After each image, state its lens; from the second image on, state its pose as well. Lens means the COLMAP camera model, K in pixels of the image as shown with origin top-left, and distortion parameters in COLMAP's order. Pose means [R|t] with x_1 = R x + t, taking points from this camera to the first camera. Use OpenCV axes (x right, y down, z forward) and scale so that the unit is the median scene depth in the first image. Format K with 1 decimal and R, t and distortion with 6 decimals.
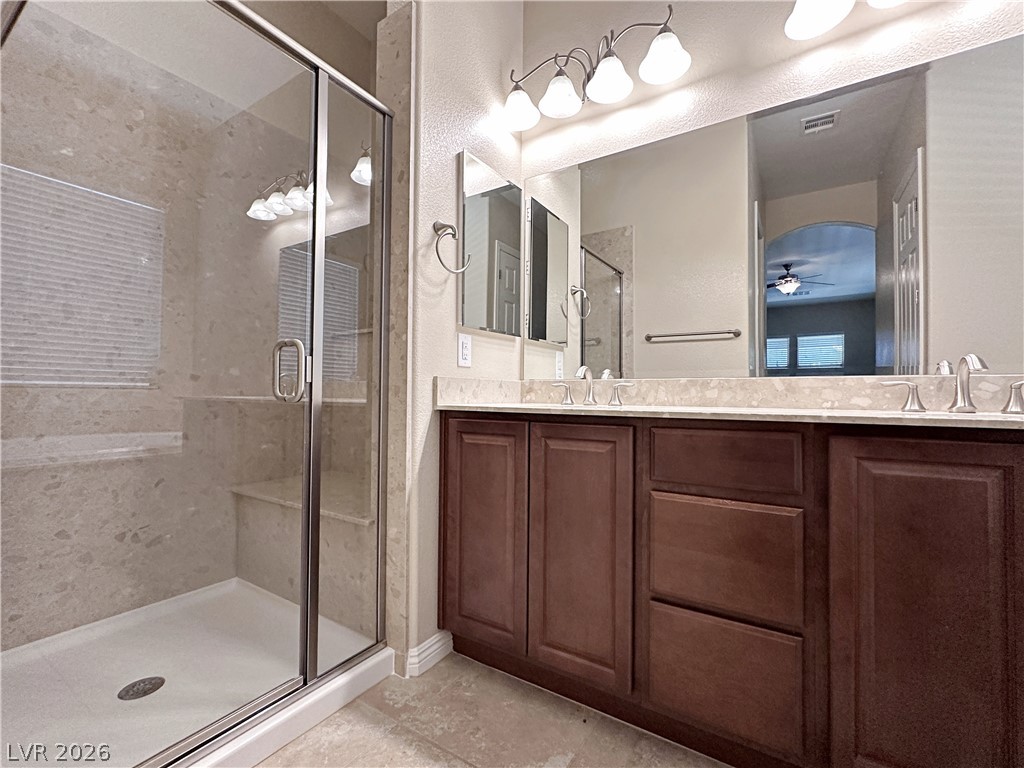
lens RADIAL K [[444.8, 0, 513.4], [0, 444.8, 385.7], [0, 0, 1]] dist [-0.005419, 0.000314]
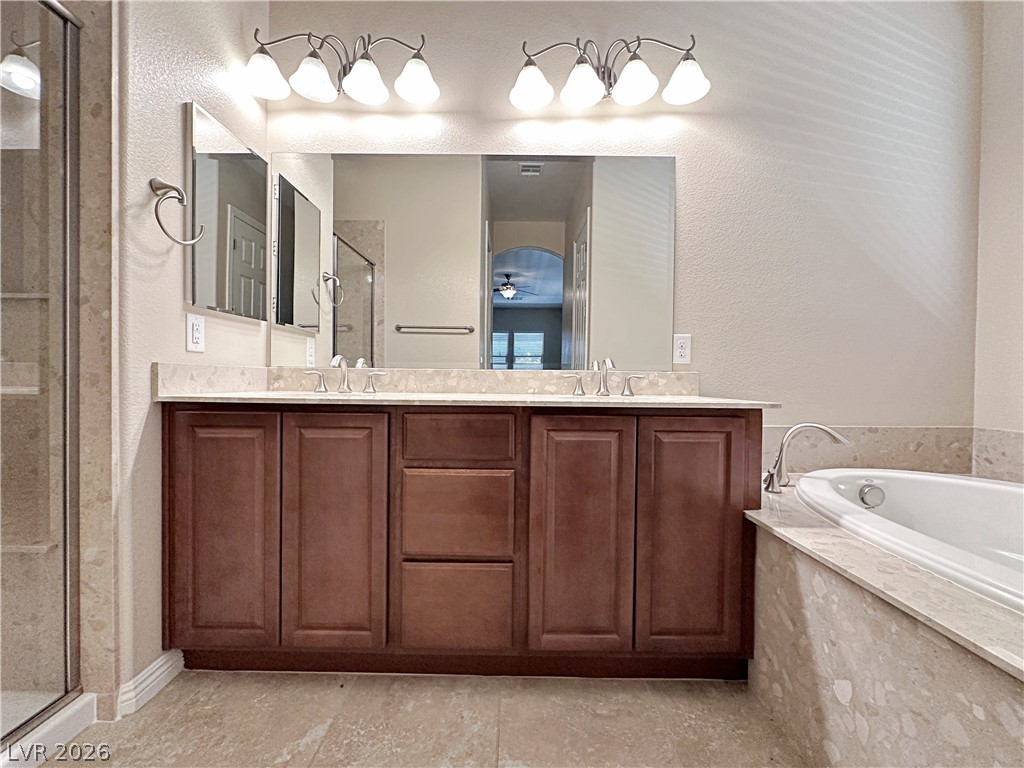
lens RADIAL K [[418.5, 0, 512.0], [0, 418.5, 384.0], [0, 0, 1]] dist [-0.005532, 0.001077]
pose [[0.843867, -0.003634, 0.536540, -0.028030], [-0.016251, 0.999345, 0.032328, -0.017992], [-0.536306, -0.036000, 0.843255, -0.047283]]
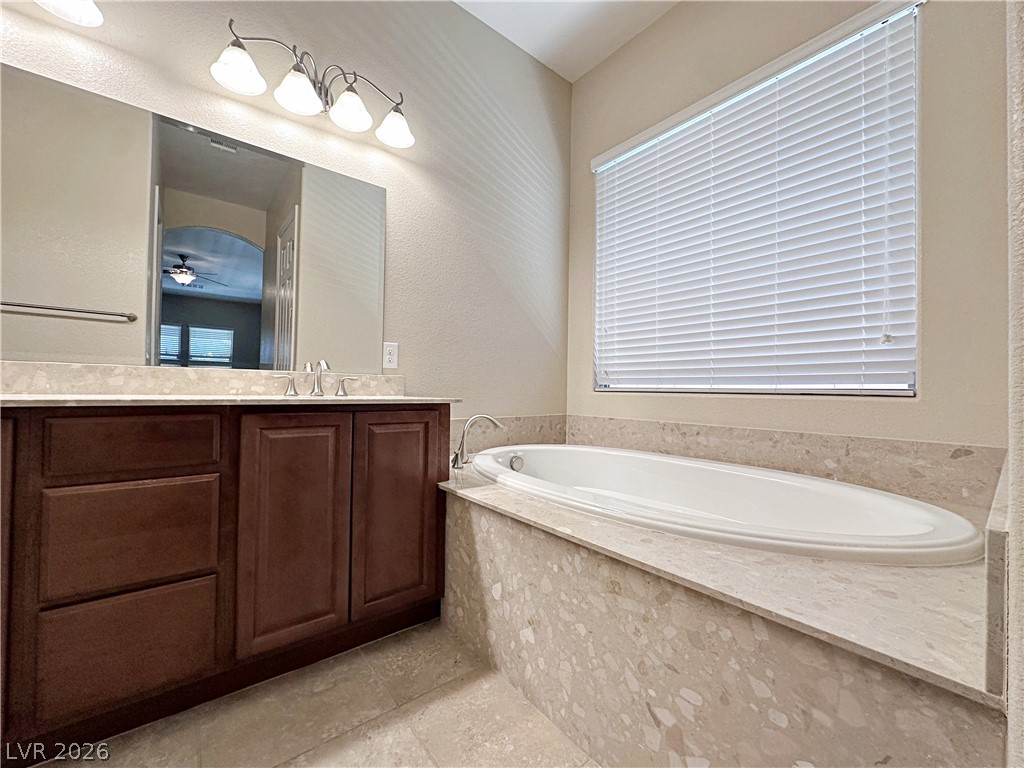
lens RADIAL K [[408.2, 0, 511.7], [0, 408.2, 385.1], [0, 0, 1]] dist [-0.004906, 0.000369]
pose [[0.317086, 0.009036, 0.948354, -0.134586], [-0.032900, 0.999458, 0.001478, -0.002939], [-0.947826, -0.031669, 0.317211, -0.111757]]
